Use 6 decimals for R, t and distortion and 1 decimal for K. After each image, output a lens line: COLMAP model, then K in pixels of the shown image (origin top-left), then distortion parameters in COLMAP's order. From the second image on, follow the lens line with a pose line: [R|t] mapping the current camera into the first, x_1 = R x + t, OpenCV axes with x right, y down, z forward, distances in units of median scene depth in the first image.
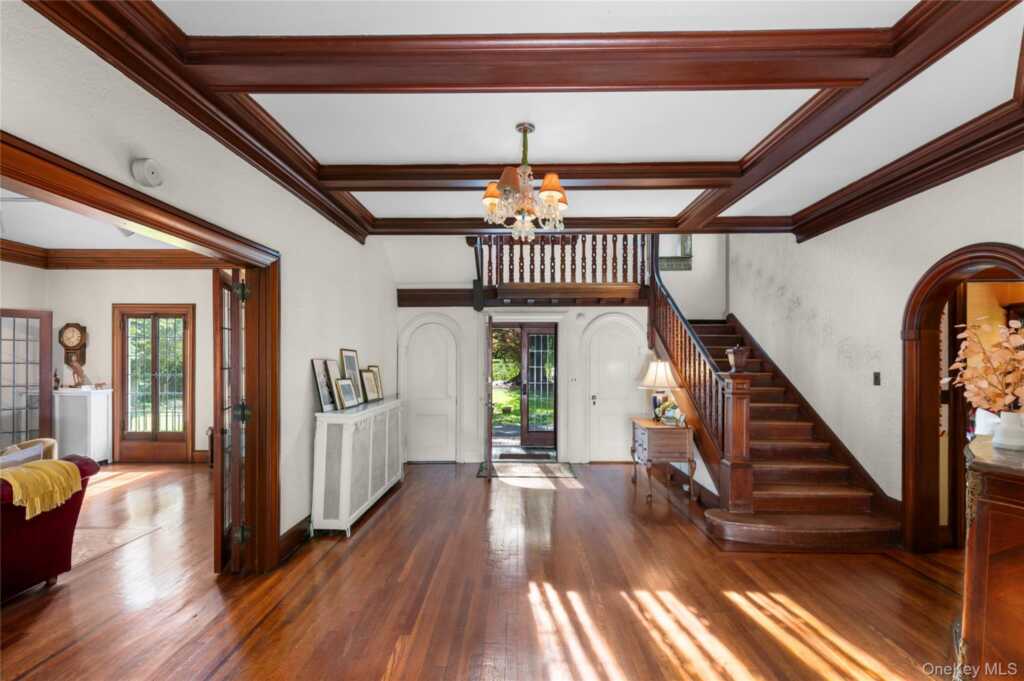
lens RADIAL K [[449.0, 0, 507.5], [0, 449.0, 358.8], [0, 0, 1]] dist [0.001740, 0.000514]
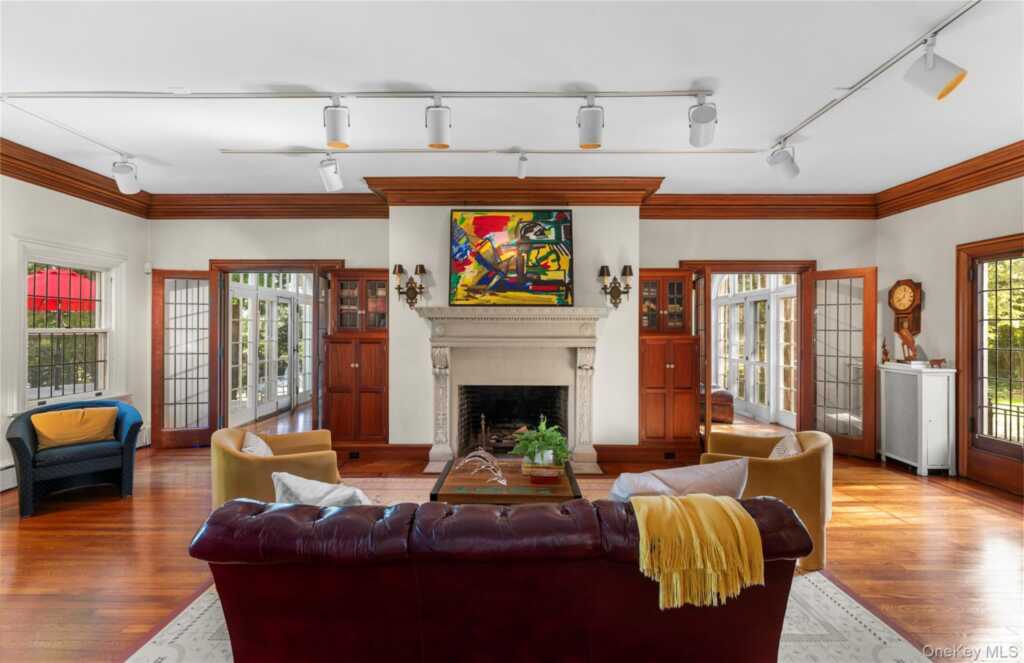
lens RADIAL K [[441.0, 0, 510.7], [0, 441.0, 327.6], [0, 0, 1]] dist [0.001265, 0.000097]
pose [[0.004330, -0.002744, -0.999987, -0.209890], [-0.001833, 0.999995, -0.002752, 0.007221], [0.999989, 0.001845, 0.004324, 0.321972]]
